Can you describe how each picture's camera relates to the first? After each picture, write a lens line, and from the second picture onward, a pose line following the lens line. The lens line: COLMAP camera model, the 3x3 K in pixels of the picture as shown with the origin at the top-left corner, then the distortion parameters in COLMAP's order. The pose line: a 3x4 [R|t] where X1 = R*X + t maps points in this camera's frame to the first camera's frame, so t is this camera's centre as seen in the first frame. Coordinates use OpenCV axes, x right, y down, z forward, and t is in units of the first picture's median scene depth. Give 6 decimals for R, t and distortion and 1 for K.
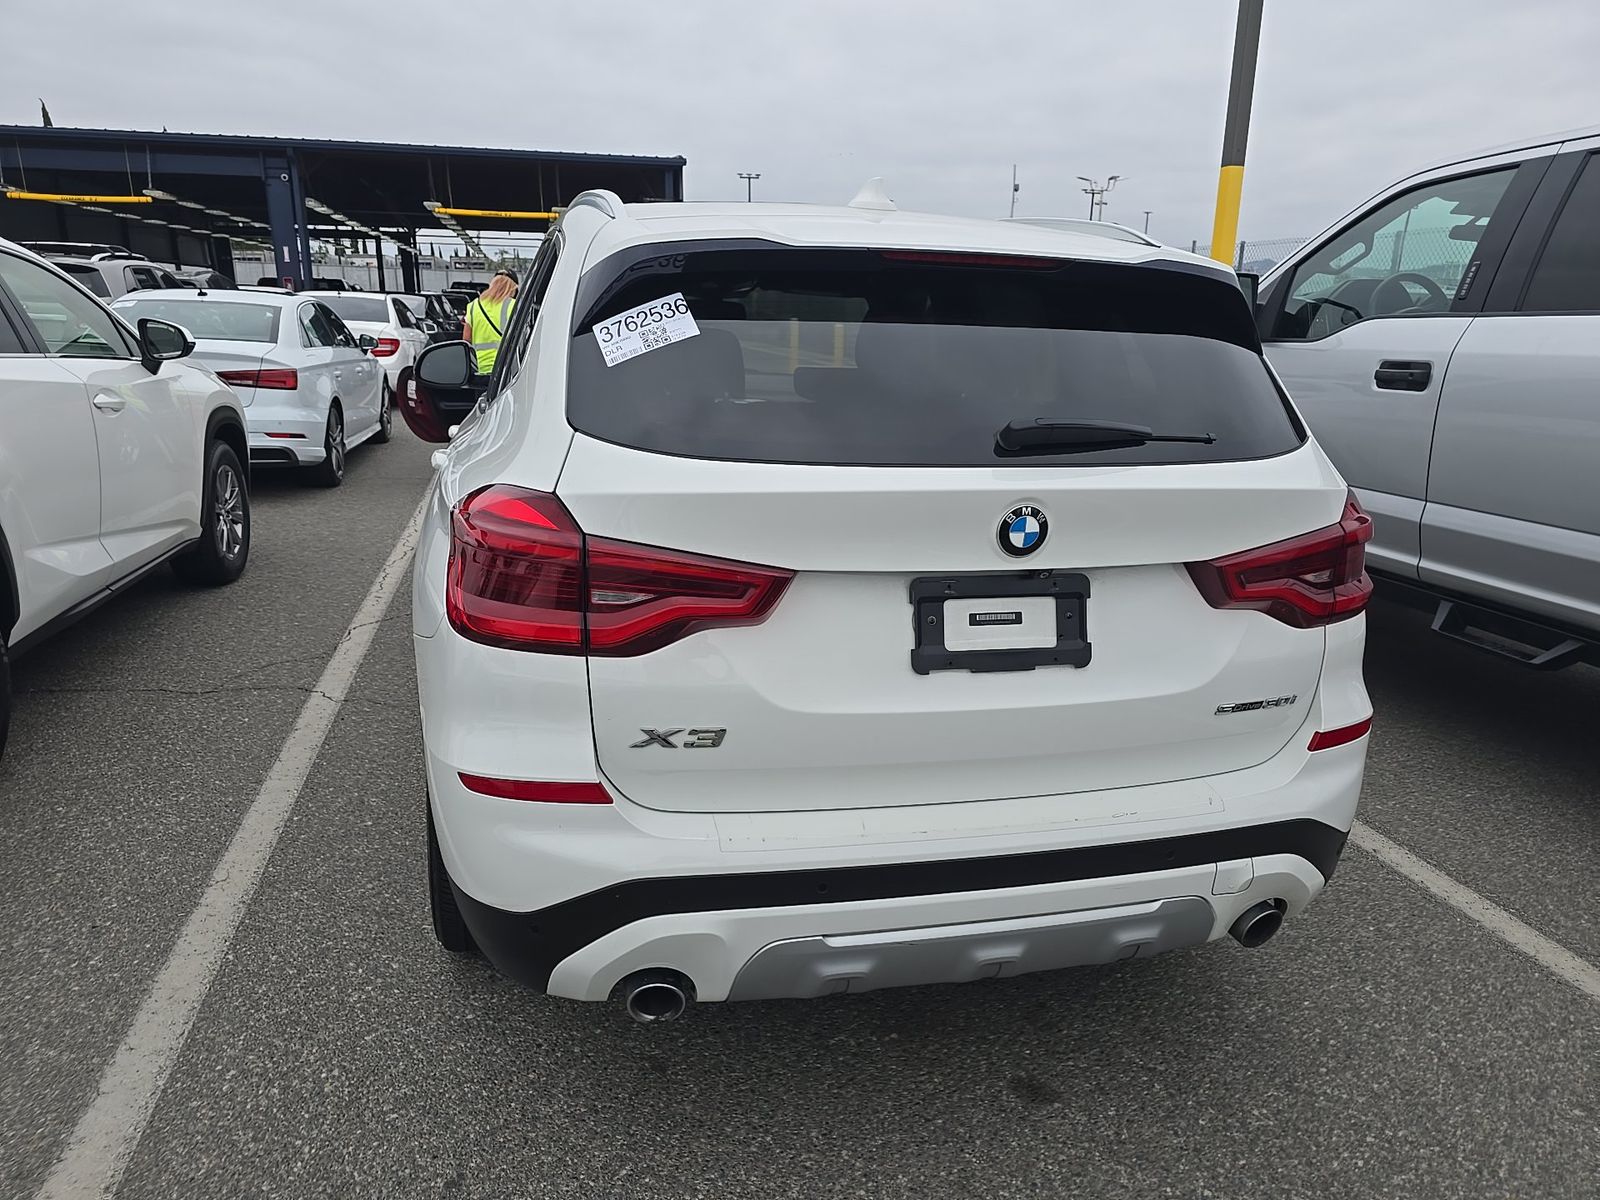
lens RADIAL K [[1096.6, 0, 808.0], [0, 1096.6, 600.8], [0, 0, 1]] dist [0.033100, -0.029617]
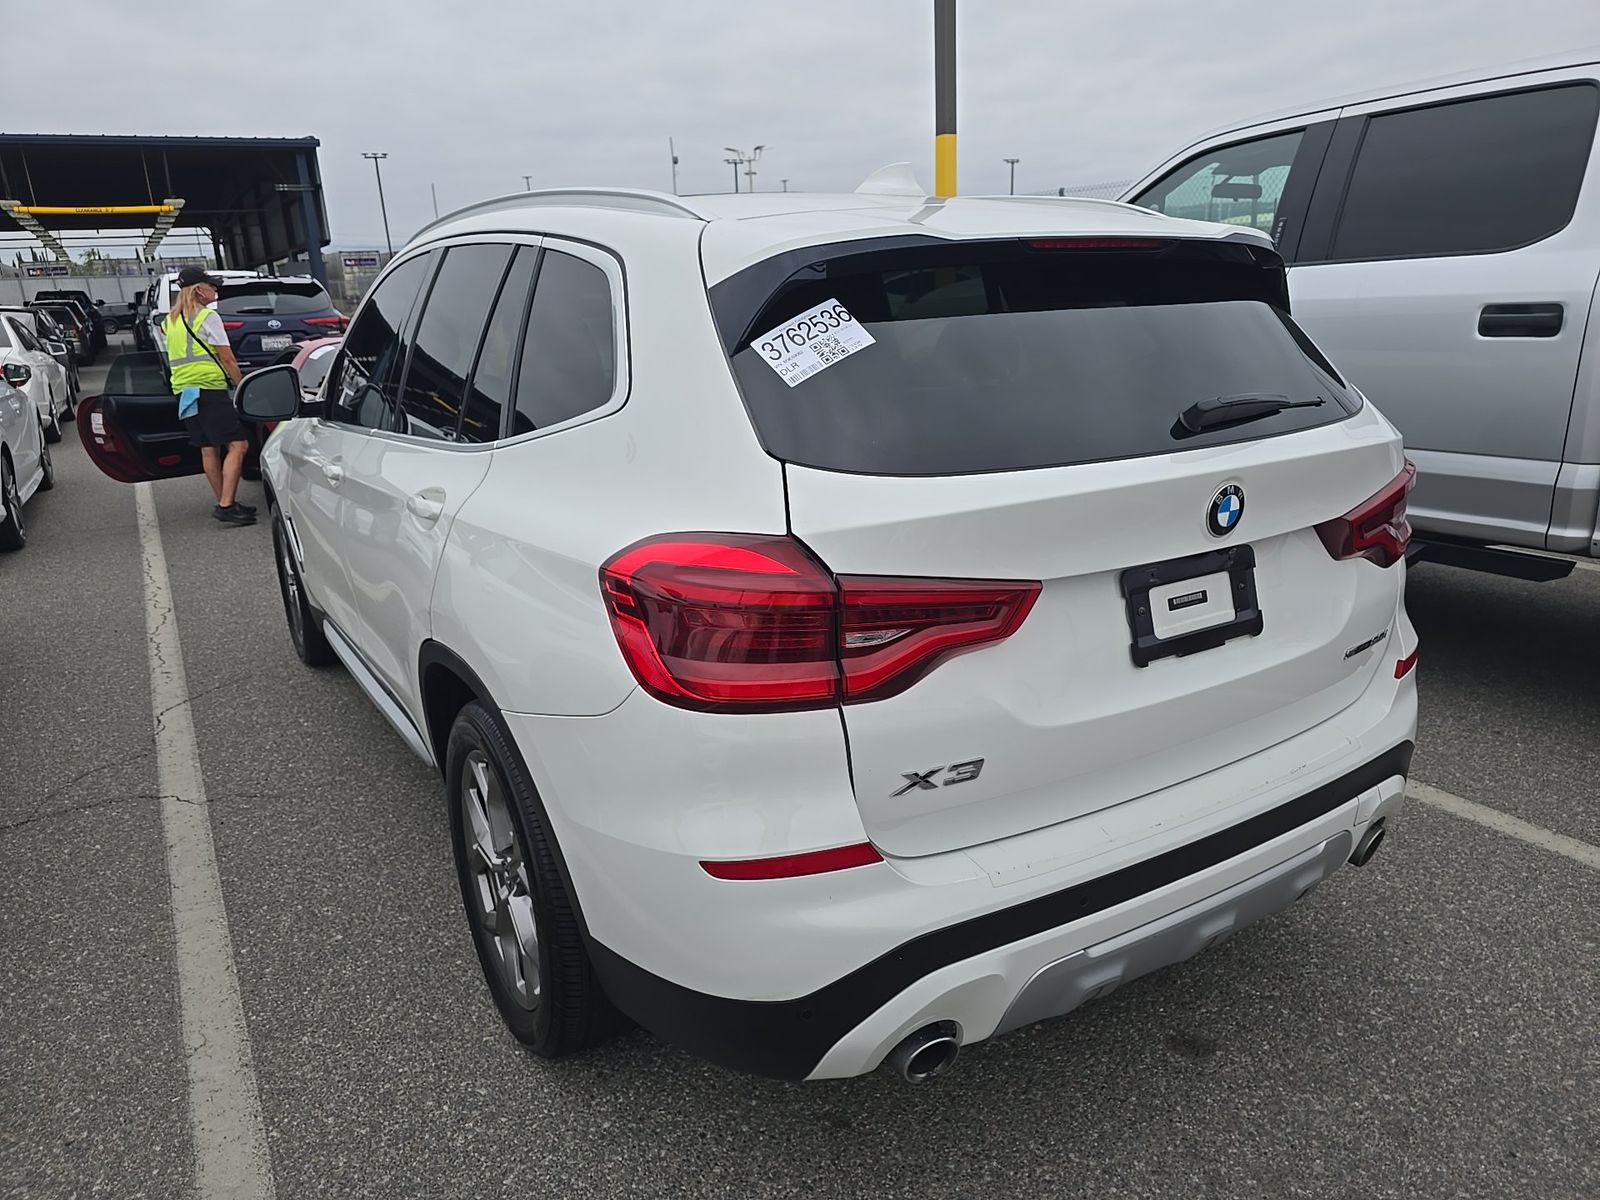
lens RADIAL K [[1096.6, 0, 803.9], [0, 1096.6, 601.0], [0, 0, 1]] dist [0.033100, -0.029617]
pose [[0.950539, -0.144625, 0.274880, -0.392679], [0.138611, 0.989486, 0.041290, -0.065601], [-0.277962, -0.001146, 0.960591, 0.115445]]
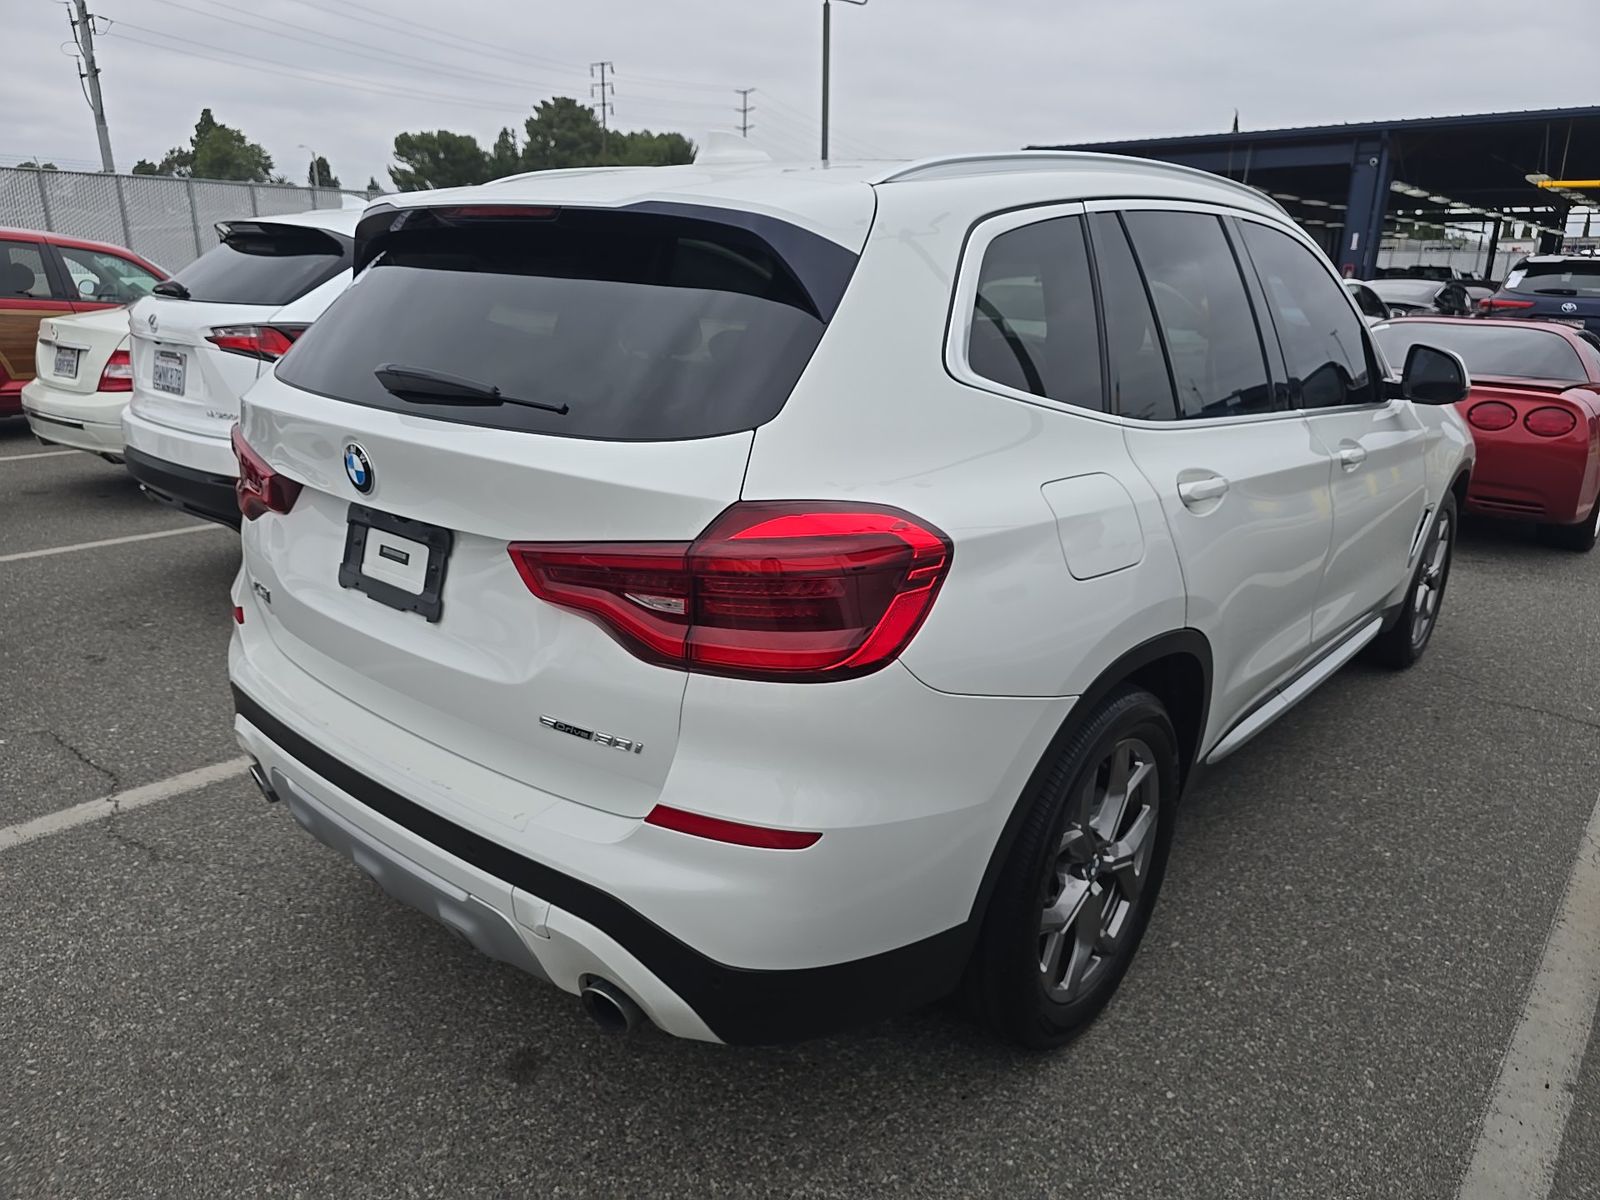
lens RADIAL K [[1096.6, 0, 800.2], [0, 1096.6, 605.5], [0, 0, 1]] dist [0.033100, -0.029617]
pose [[0.587323, 0.225706, -0.777244, 1.095254], [-0.216308, 0.969170, 0.117988, -0.129385], [0.779912, 0.098827, 0.618037, 0.585416]]
